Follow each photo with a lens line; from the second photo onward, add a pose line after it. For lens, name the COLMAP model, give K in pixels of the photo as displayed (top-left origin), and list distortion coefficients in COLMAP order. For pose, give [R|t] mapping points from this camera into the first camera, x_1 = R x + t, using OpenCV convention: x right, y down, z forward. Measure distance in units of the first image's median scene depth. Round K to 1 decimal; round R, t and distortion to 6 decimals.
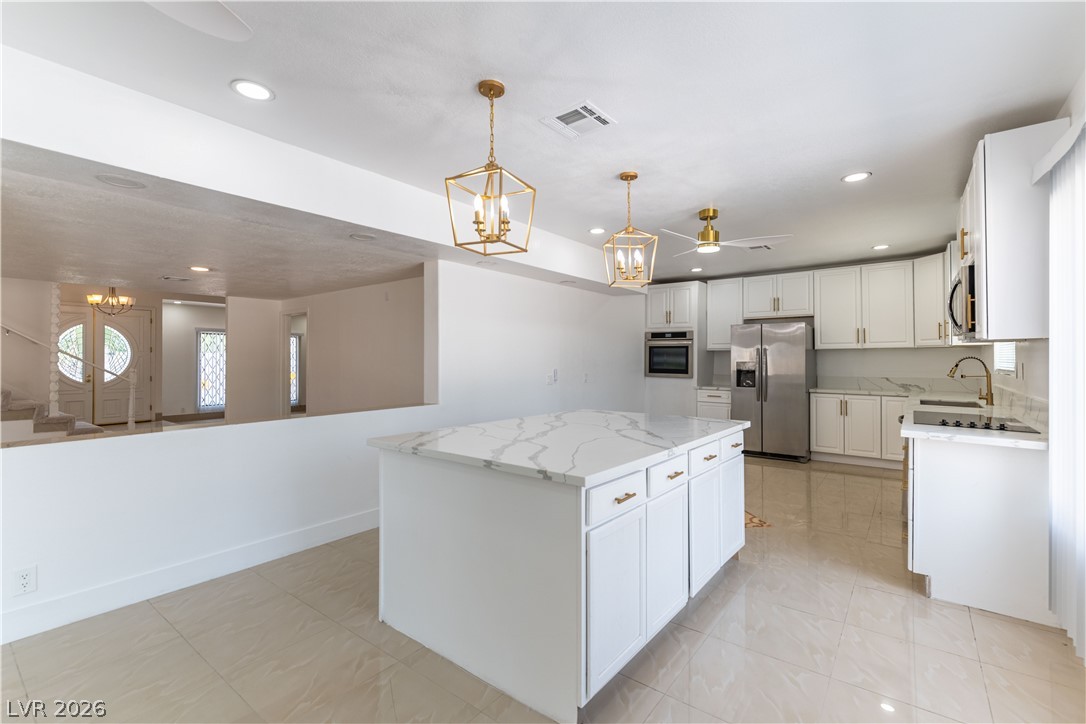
lens RADIAL K [[479.4, 0, 543.0], [0, 479.4, 362.0], [0, 0, 1]] dist [0.000057, -0.000045]
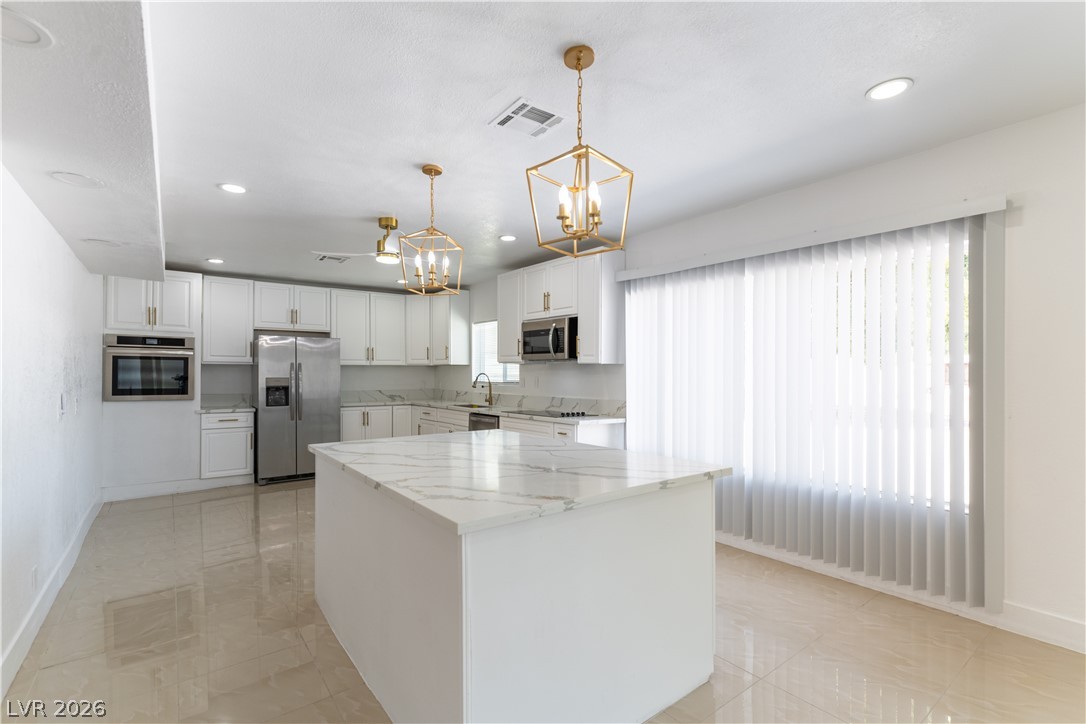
lens RADIAL K [[485.3, 0, 537.2], [0, 485.3, 368.4], [0, 0, 1]] dist [0.002418, -0.000081]
pose [[0.260618, 0.010976, 0.965379, -0.319420], [0.006403, 0.999894, -0.013097, -0.002762], [-0.965421, 0.009595, 0.260520, 0.294956]]
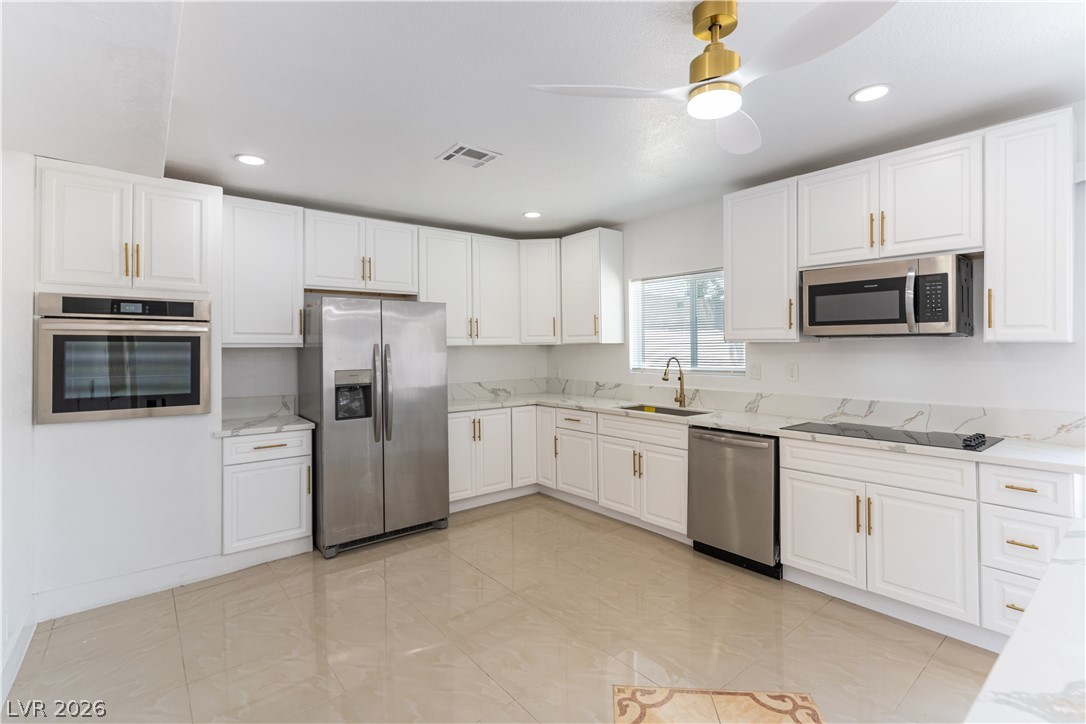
lens RADIAL K [[492.7, 0, 547.2], [0, 492.7, 340.1], [0, 0, 1]] dist [0.002112, 0.000445]
pose [[0.222250, 0.013284, 0.974899, -0.050977], [0.017312, 0.999696, -0.017569, -0.019515], [-0.974836, 0.020782, 0.221953, 0.667835]]
